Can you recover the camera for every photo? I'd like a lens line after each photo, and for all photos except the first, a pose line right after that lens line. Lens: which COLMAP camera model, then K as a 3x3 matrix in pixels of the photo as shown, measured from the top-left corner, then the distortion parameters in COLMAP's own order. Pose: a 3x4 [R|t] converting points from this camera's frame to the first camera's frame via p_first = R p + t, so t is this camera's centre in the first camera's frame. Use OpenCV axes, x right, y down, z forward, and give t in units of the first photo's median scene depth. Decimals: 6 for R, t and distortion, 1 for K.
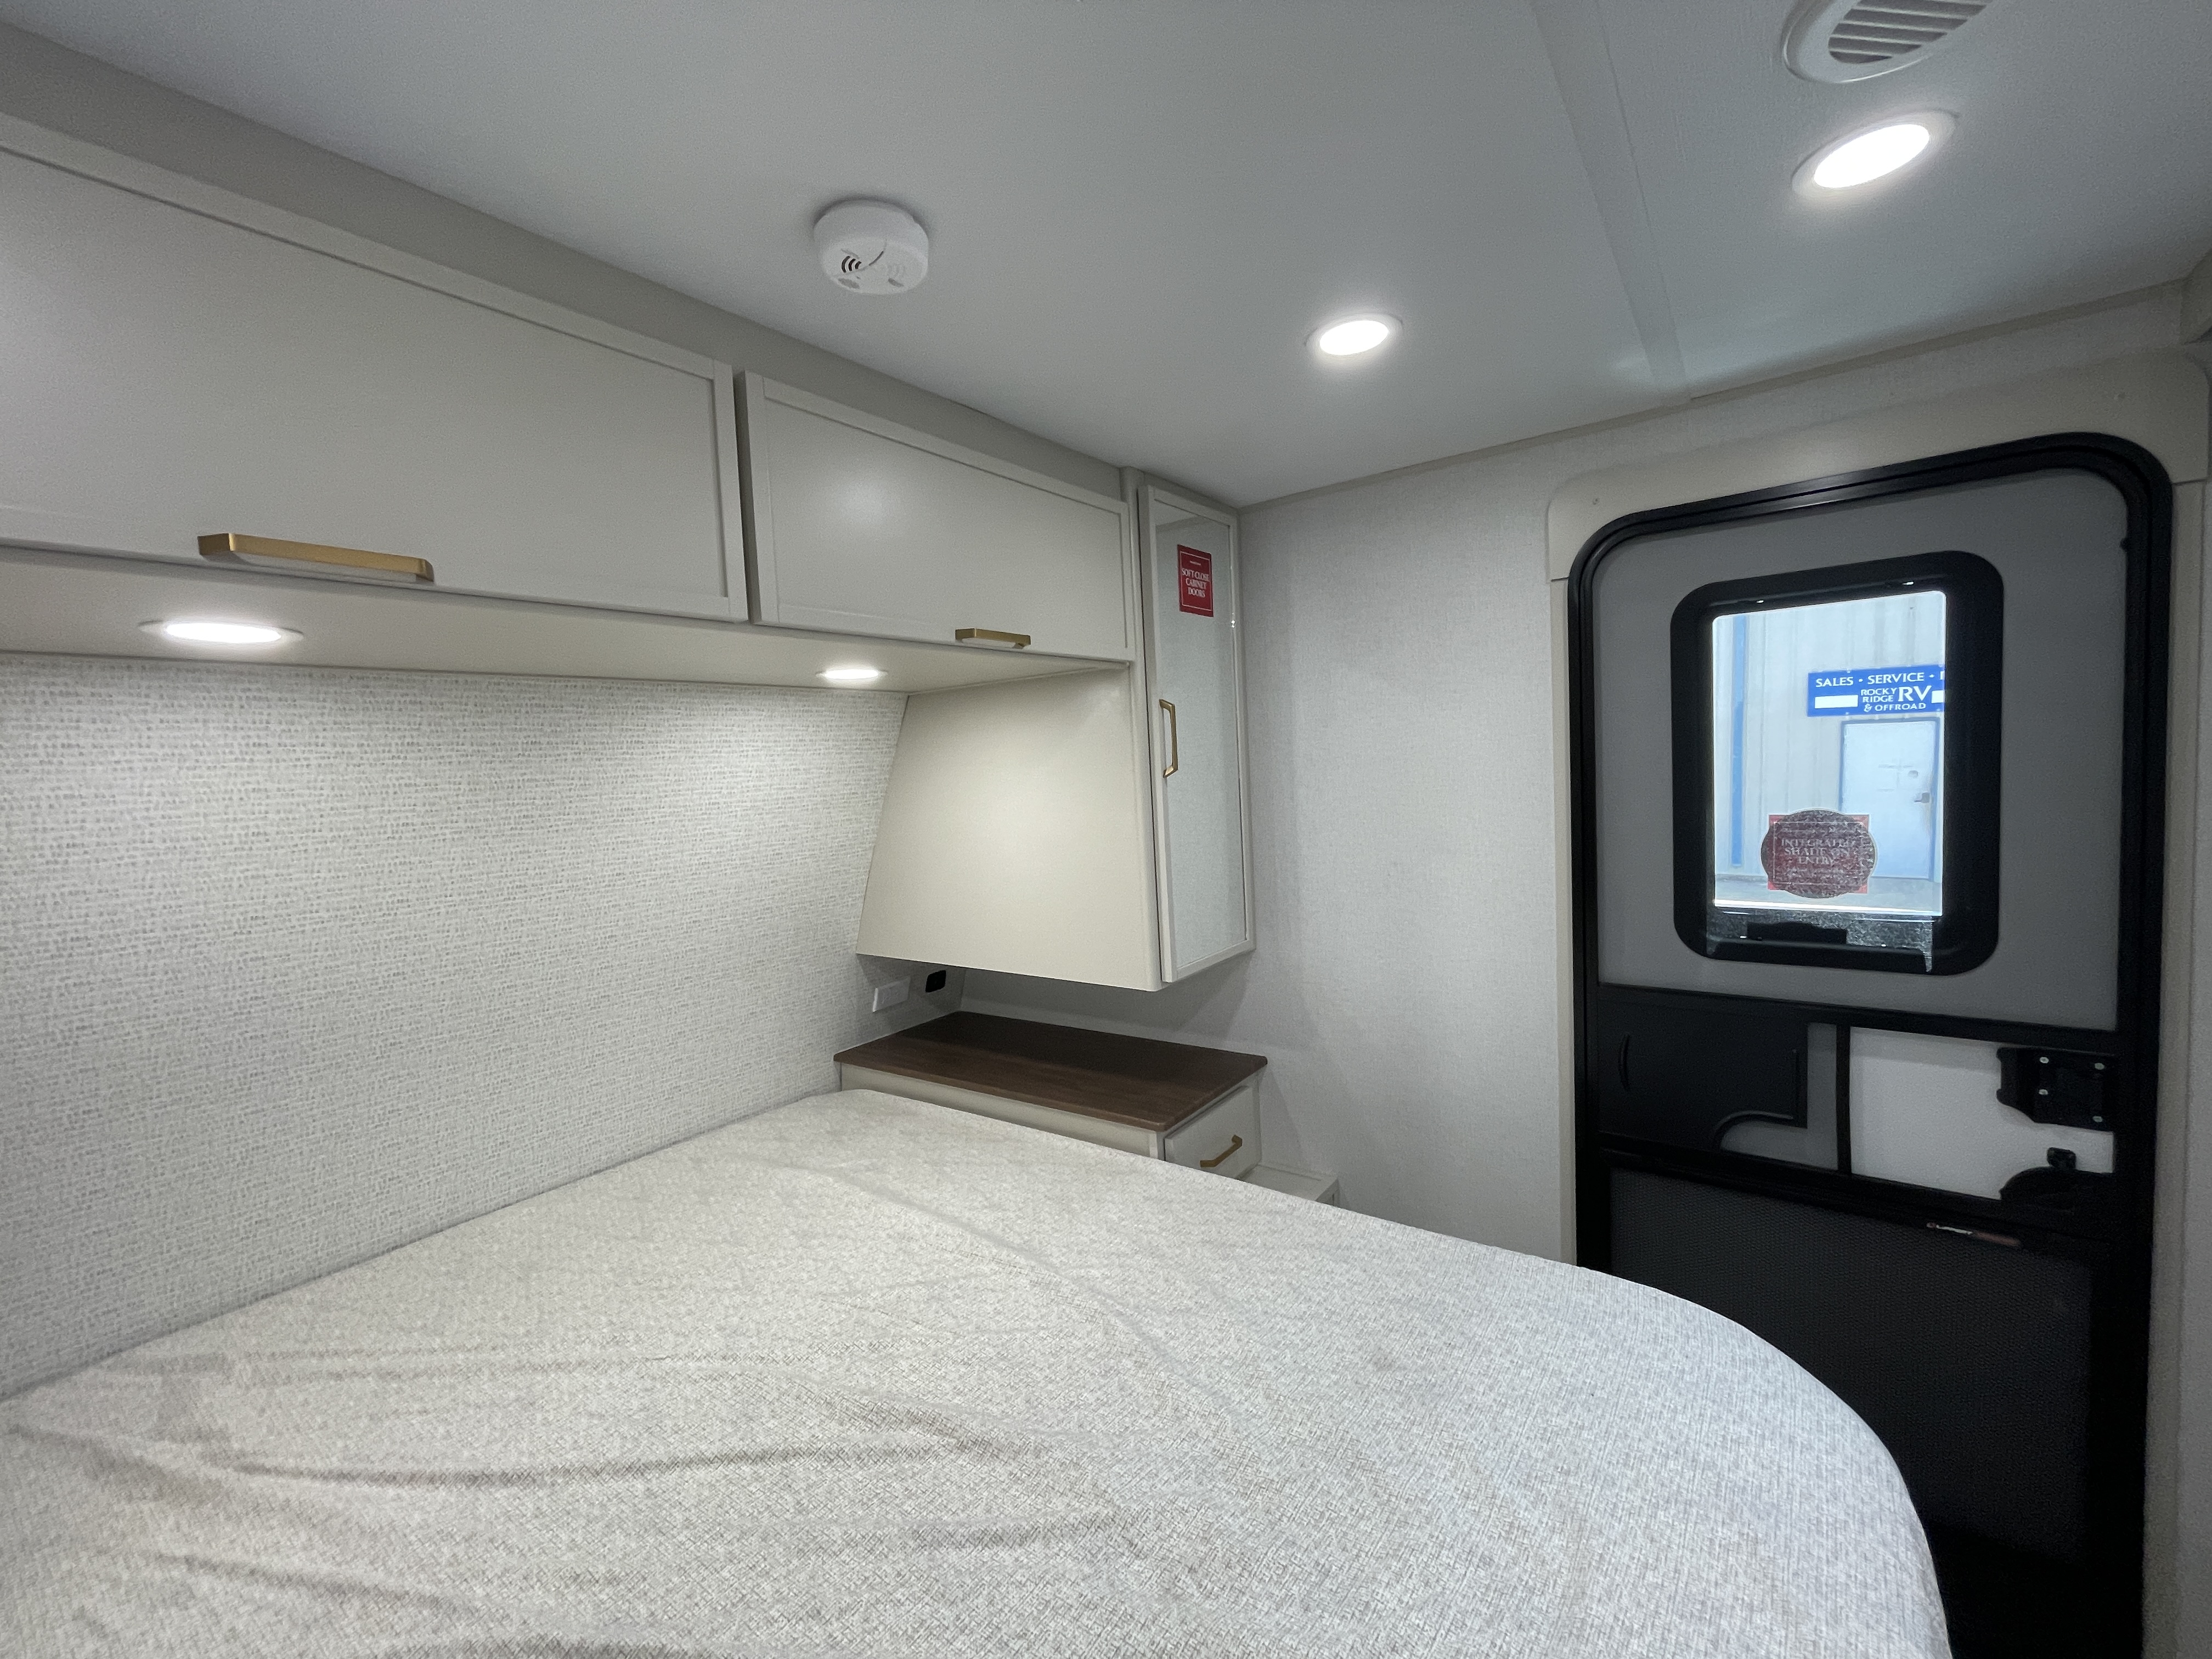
lens RADIAL K [[898.4, 0, 1094.8], [0, 898.4, 822.8], [0, 0, 1]] dist [-0.000279, -0.000352]
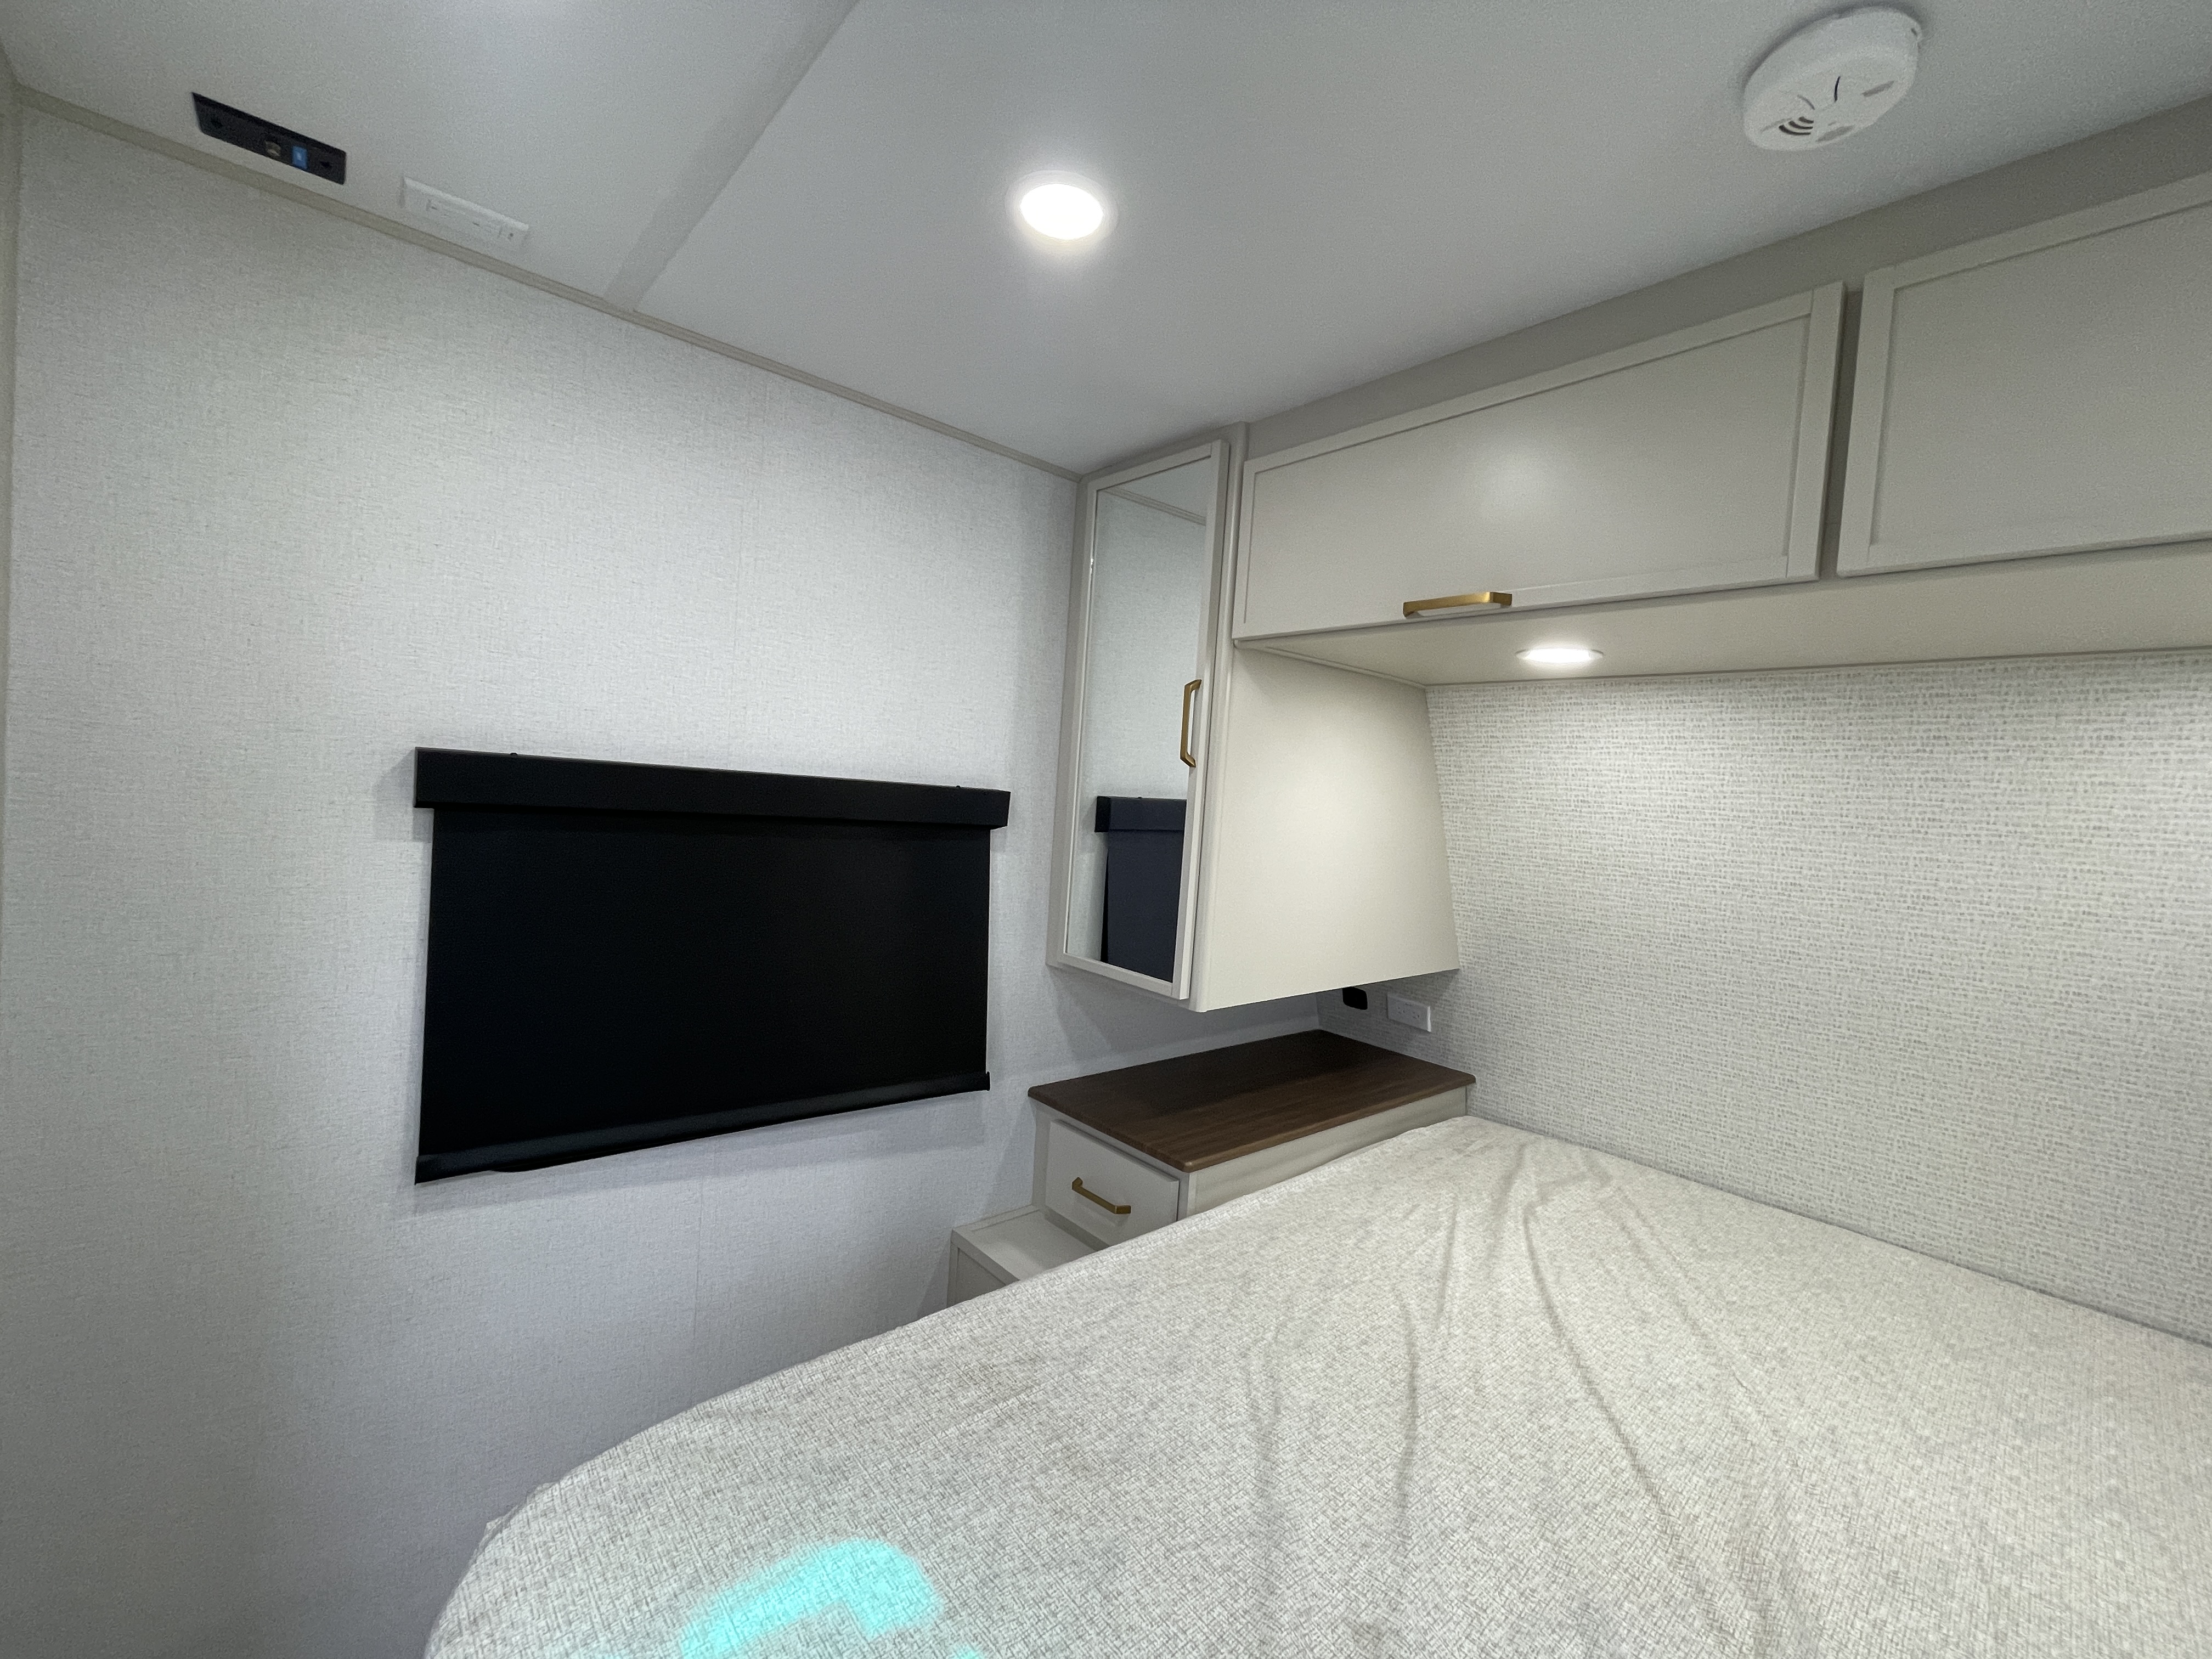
lens RADIAL K [[899.0, 0, 1098.0], [0, 899.0, 822.2], [0, 0, 1]] dist [-0.011584, 0.007578]
pose [[-0.212213, 0.075901, -0.974271, 0.385637], [-0.113454, 0.988324, 0.101708, -0.001040], [0.970615, 0.132119, -0.201124, 0.337855]]
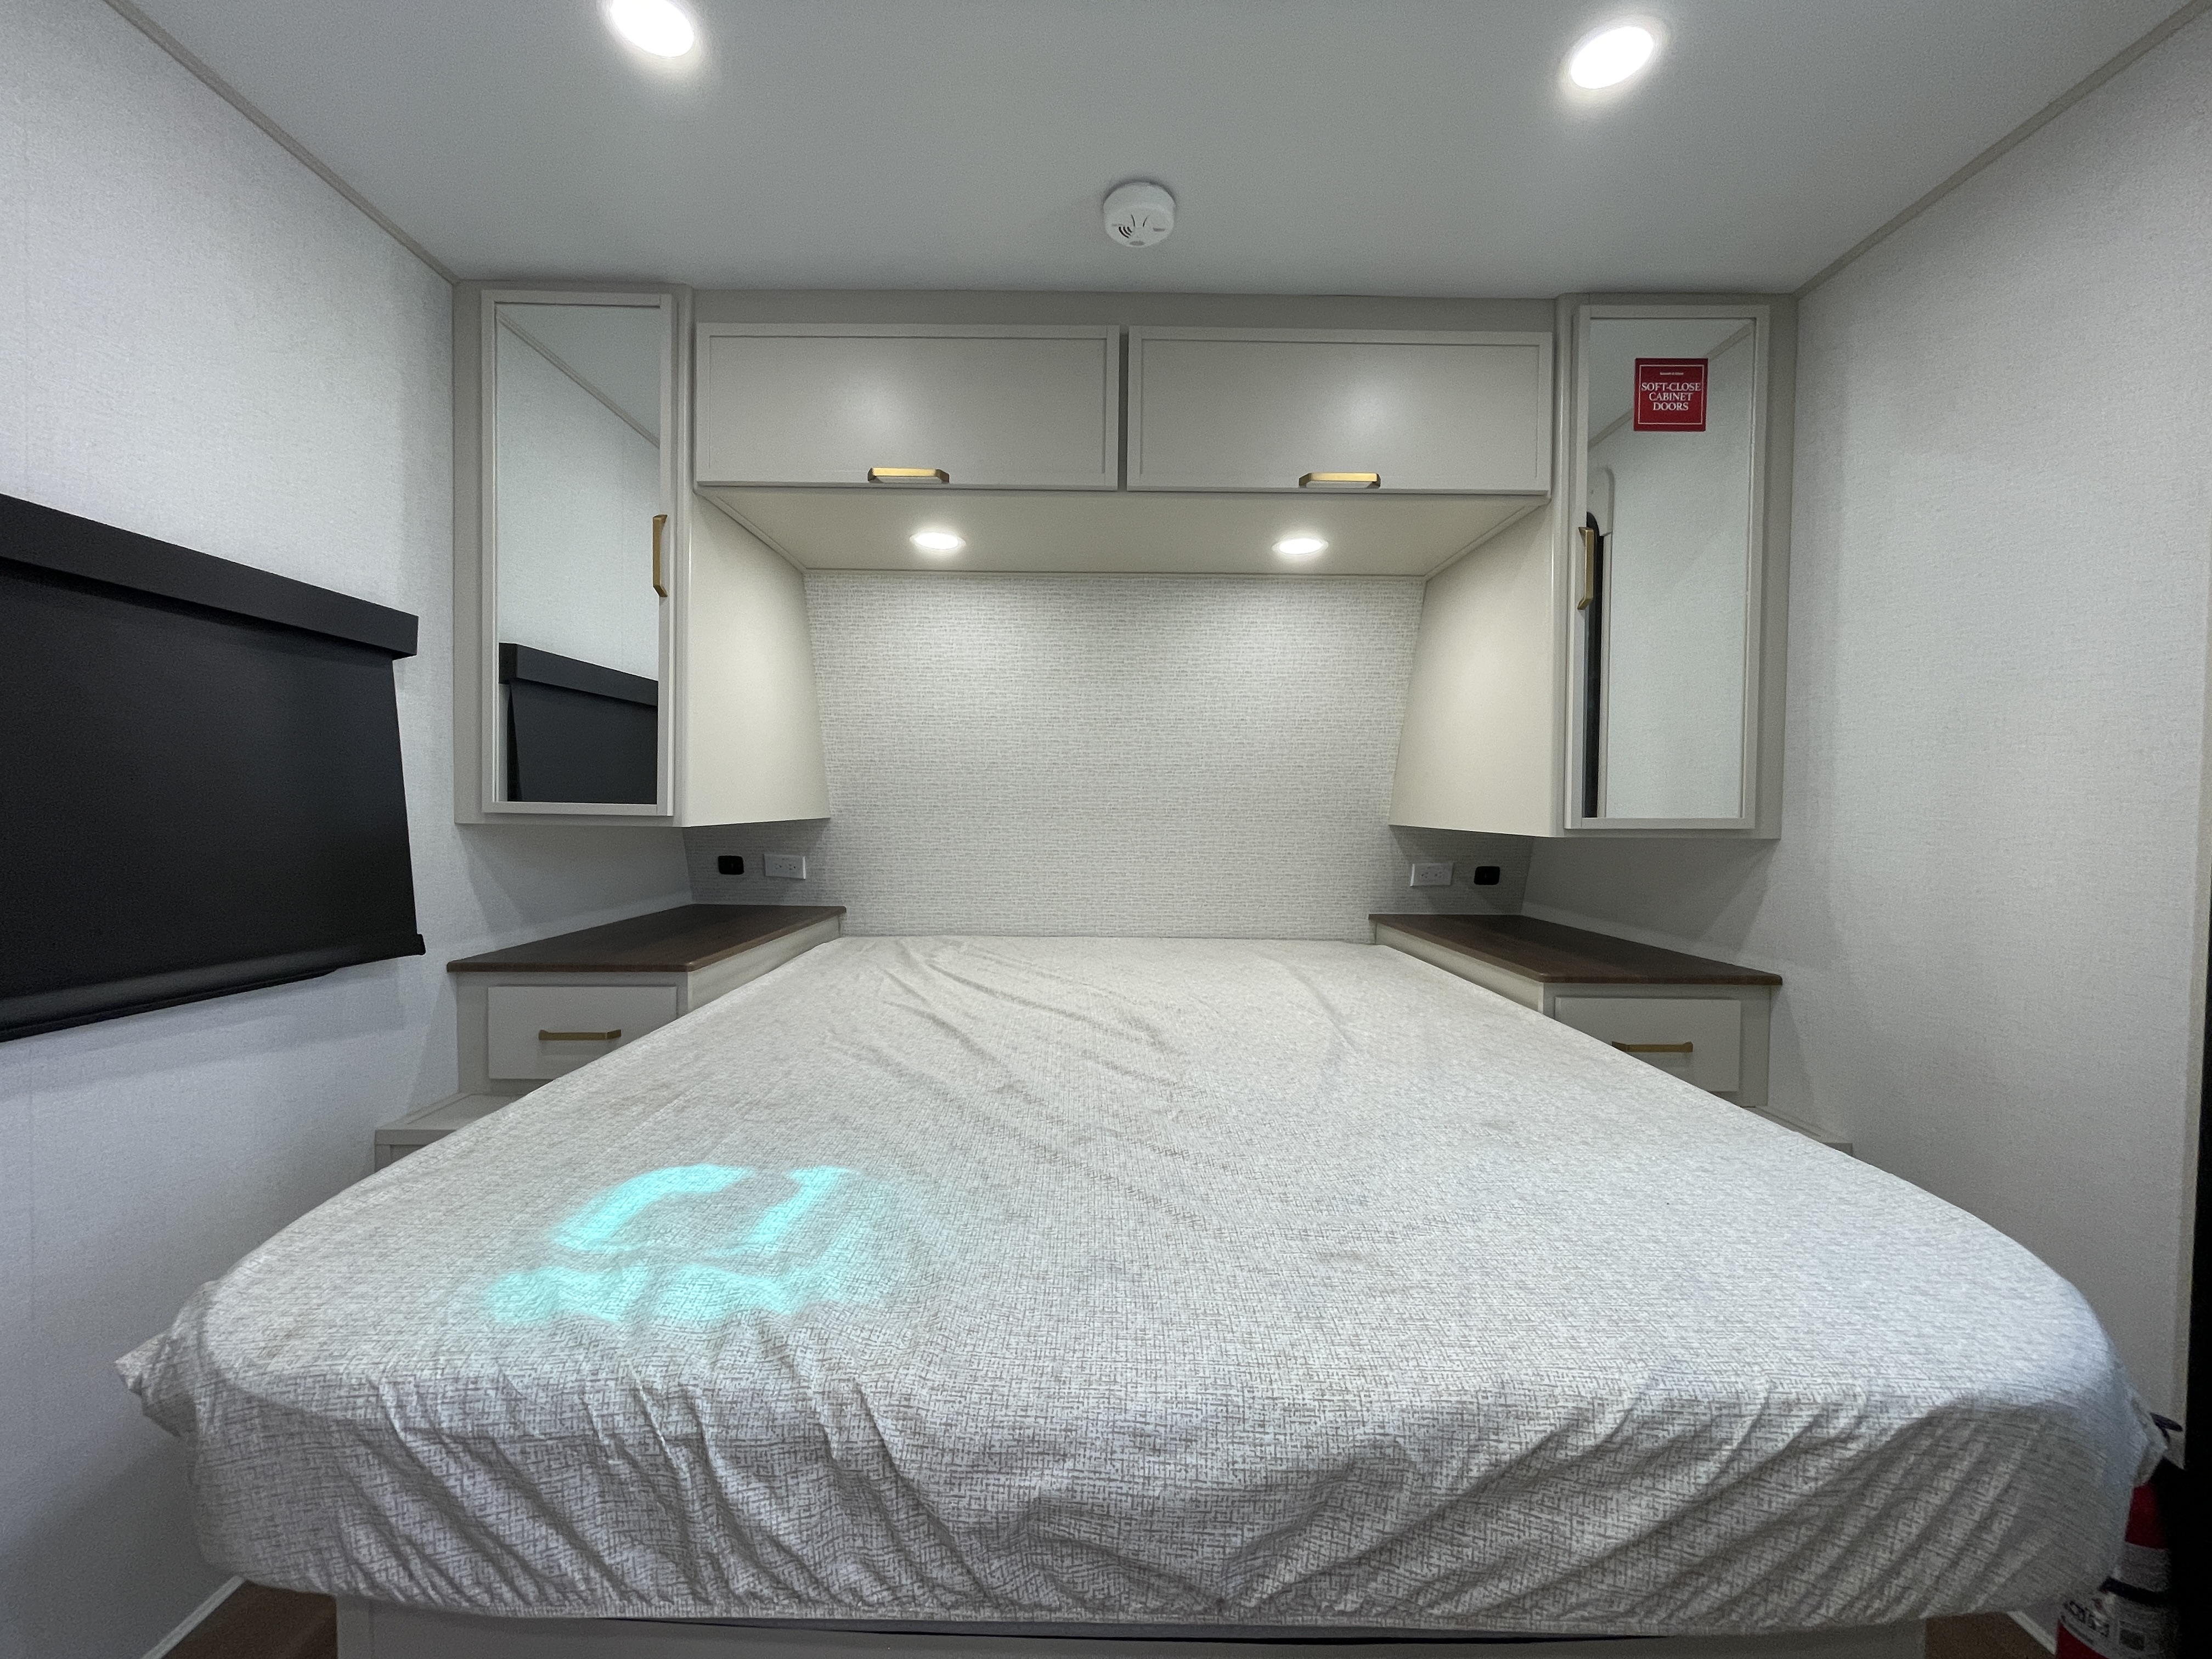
lens RADIAL K [[894.0, 0, 1098.9], [0, 894.0, 826.6], [0, 0, 1]] dist [-0.001598, 0.000190]
pose [[0.603764, 0.081518, -0.792984, 0.552113], [-0.092893, 0.995175, 0.031576, 0.199201], [0.791732, 0.054598, 0.608423, 0.037094]]
